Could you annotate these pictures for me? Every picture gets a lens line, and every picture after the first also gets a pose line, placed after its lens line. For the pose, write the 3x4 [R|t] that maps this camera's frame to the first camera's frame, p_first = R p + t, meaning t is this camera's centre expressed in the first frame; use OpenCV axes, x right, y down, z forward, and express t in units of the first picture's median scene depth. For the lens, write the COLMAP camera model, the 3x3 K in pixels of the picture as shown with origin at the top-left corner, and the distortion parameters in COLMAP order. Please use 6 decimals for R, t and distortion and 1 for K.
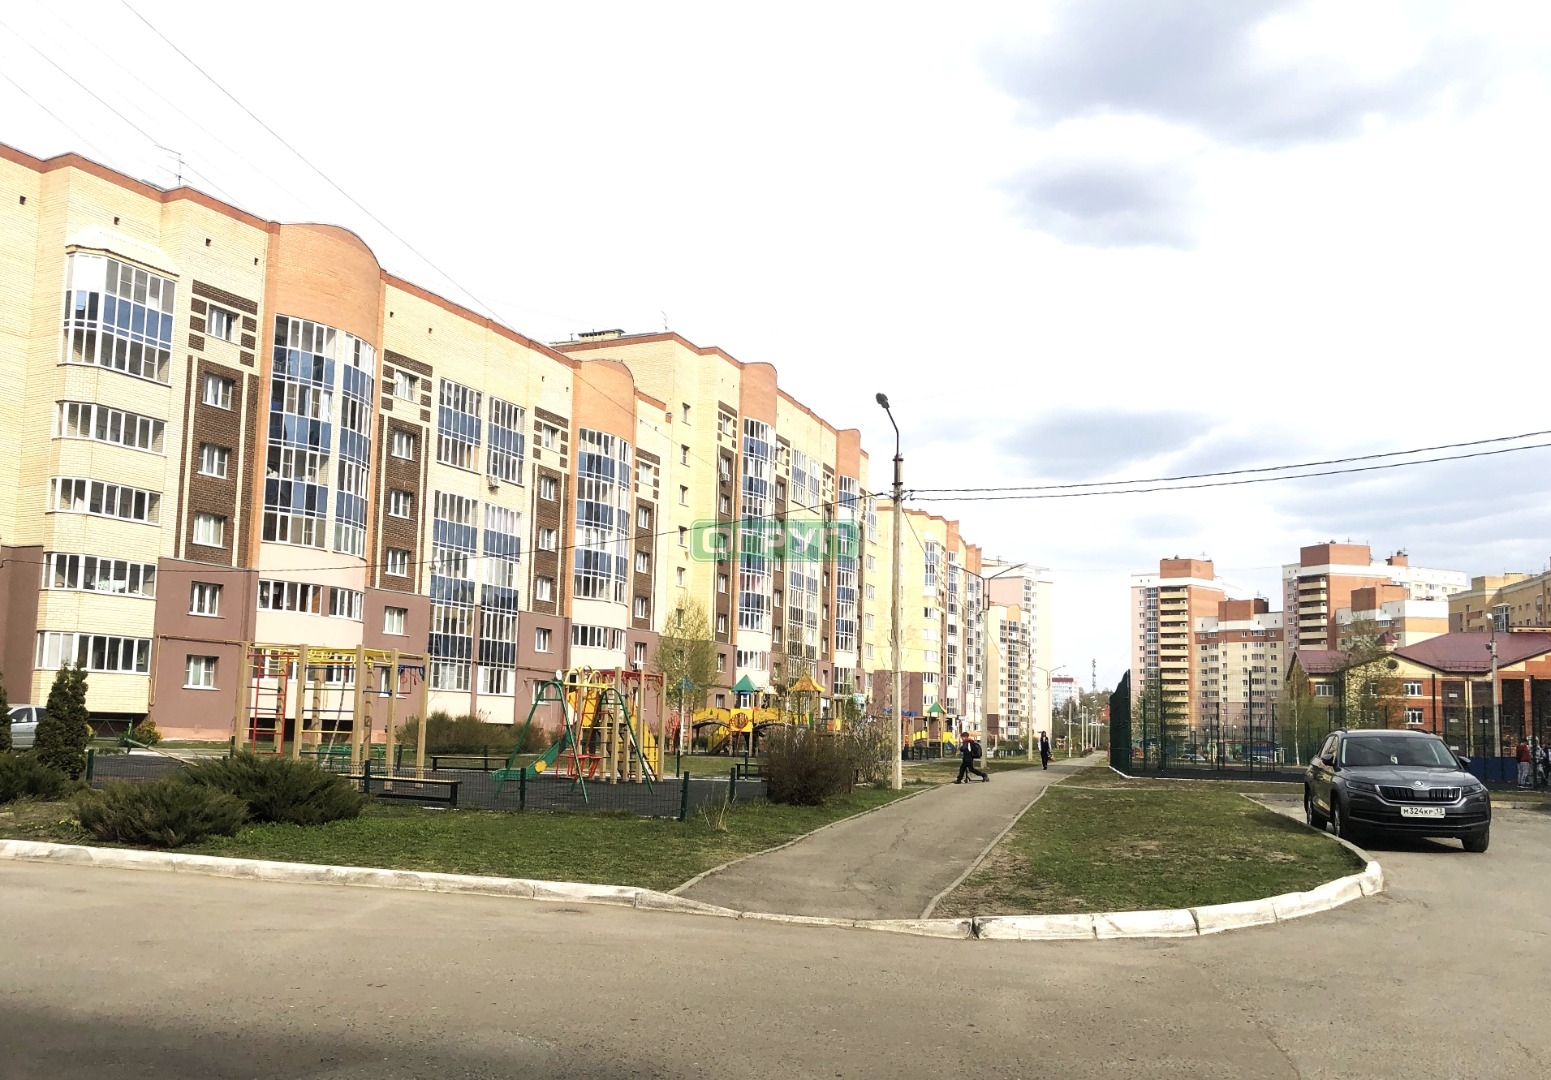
lens RADIAL K [[1316.2, 0, 771.0], [0, 1316.2, 599.8], [0, 0, 1]] dist [0.250460, -0.721881]
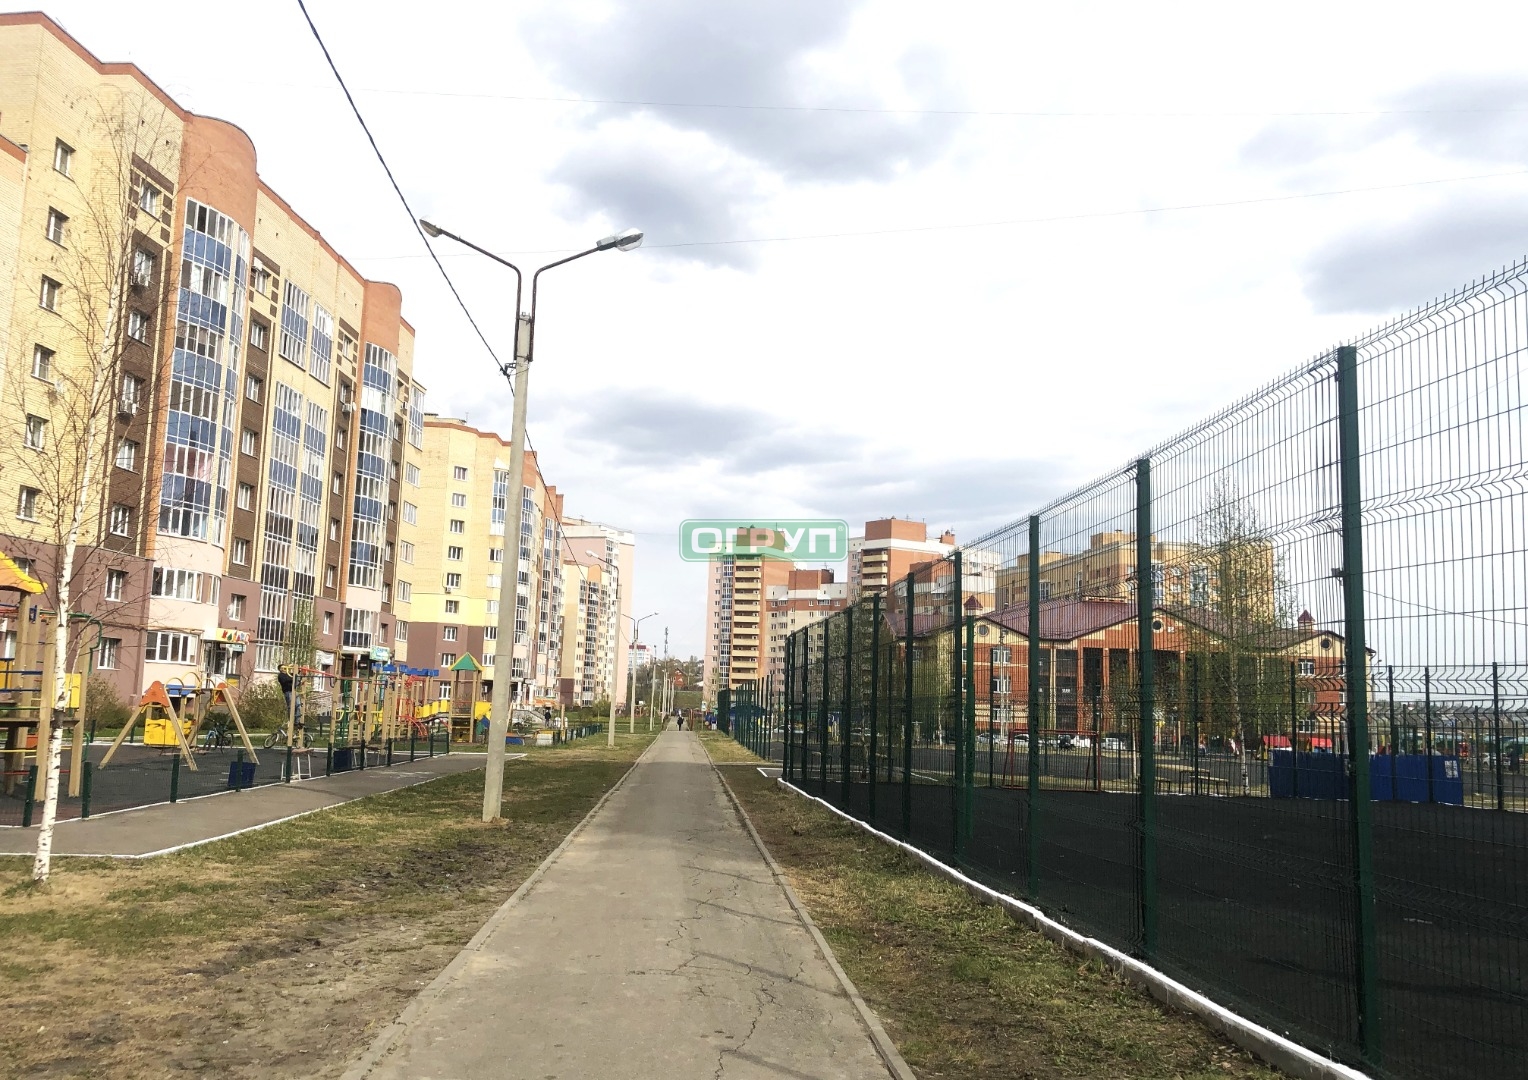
lens RADIAL K [[1277.3, 0, 764.0], [0, 1277.3, 540.0], [0, 0, 1]] dist [-0.004998, -0.003678]
pose [[0.950627, 0.047223, 0.306721, 0.027385], [-0.040428, 0.998777, -0.028474, 0.013563], [-0.307690, 0.014668, 0.951373, 0.150303]]
